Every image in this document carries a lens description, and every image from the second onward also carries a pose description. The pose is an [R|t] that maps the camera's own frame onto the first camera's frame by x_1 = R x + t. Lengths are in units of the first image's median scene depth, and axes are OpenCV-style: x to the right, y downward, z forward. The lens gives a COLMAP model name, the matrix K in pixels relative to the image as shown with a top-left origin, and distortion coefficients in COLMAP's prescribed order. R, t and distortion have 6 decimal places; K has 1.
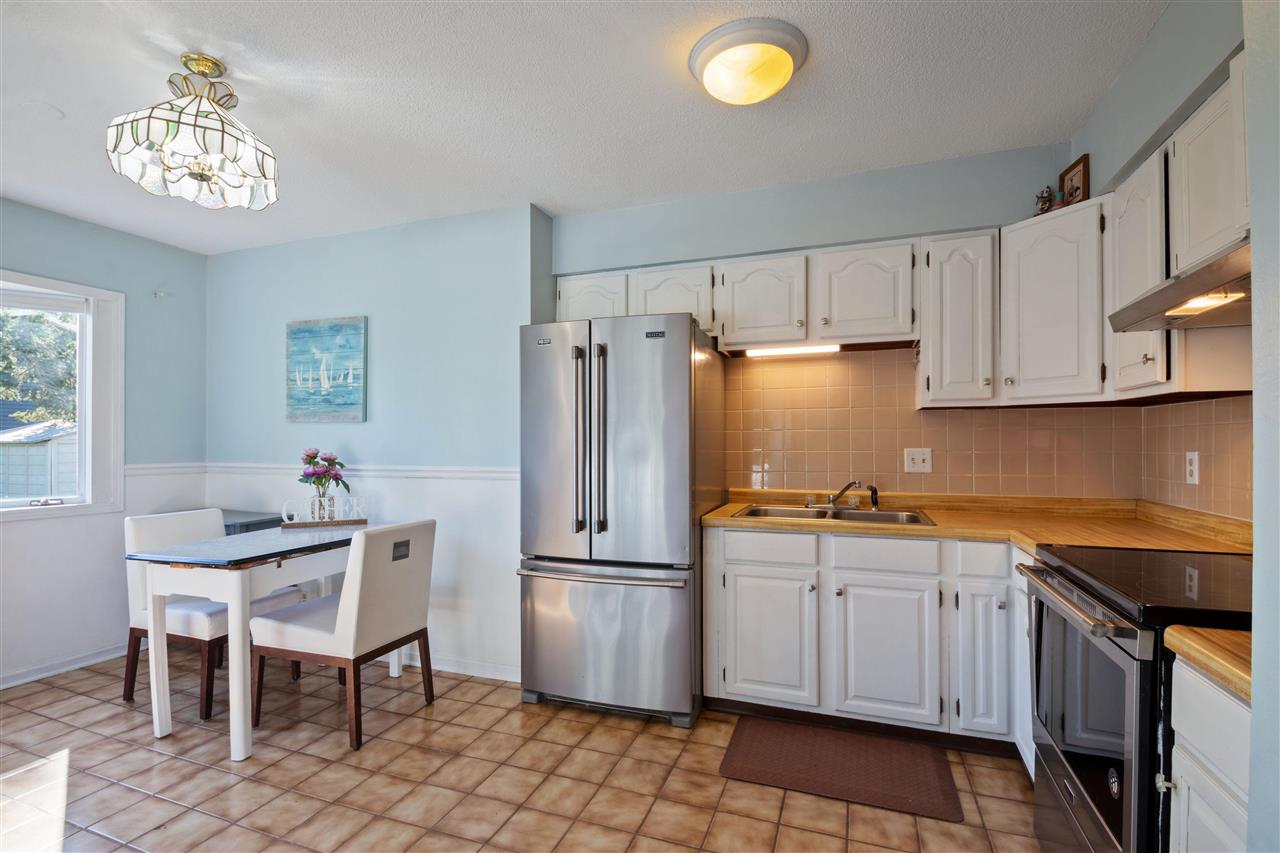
lens RADIAL K [[601.5, 0, 634.5], [0, 601.5, 419.9], [0, 0, 1]] dist [0.011373, -0.016736]
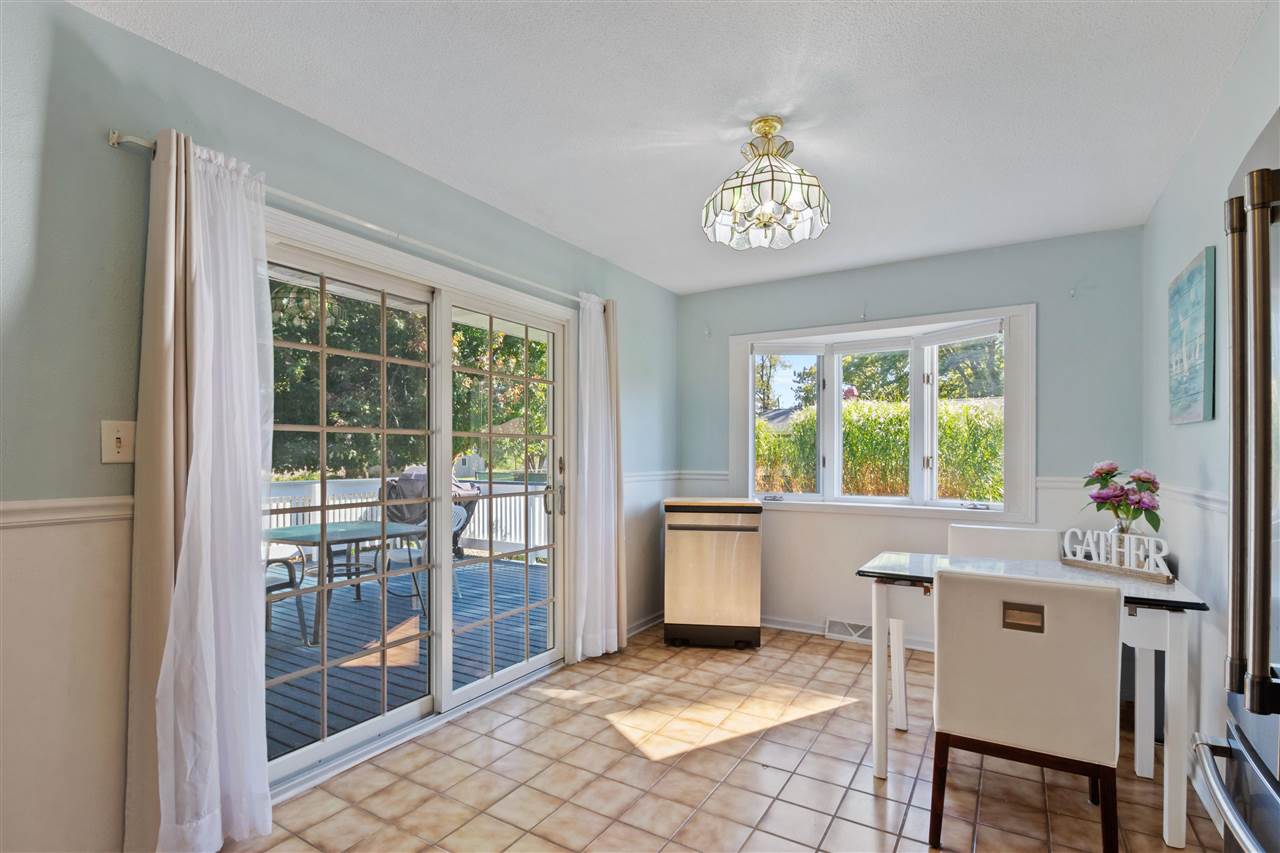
lens RADIAL K [[612.6, 0, 636.9], [0, 612.6, 458.0], [0, 0, 1]] dist [0.034303, -0.017362]
pose [[-0.189324, 0.007021, -0.981890, 0.300594], [0.038864, 0.999244, -0.000349, 0.020485], [0.981145, -0.038226, -0.189453, 0.592968]]
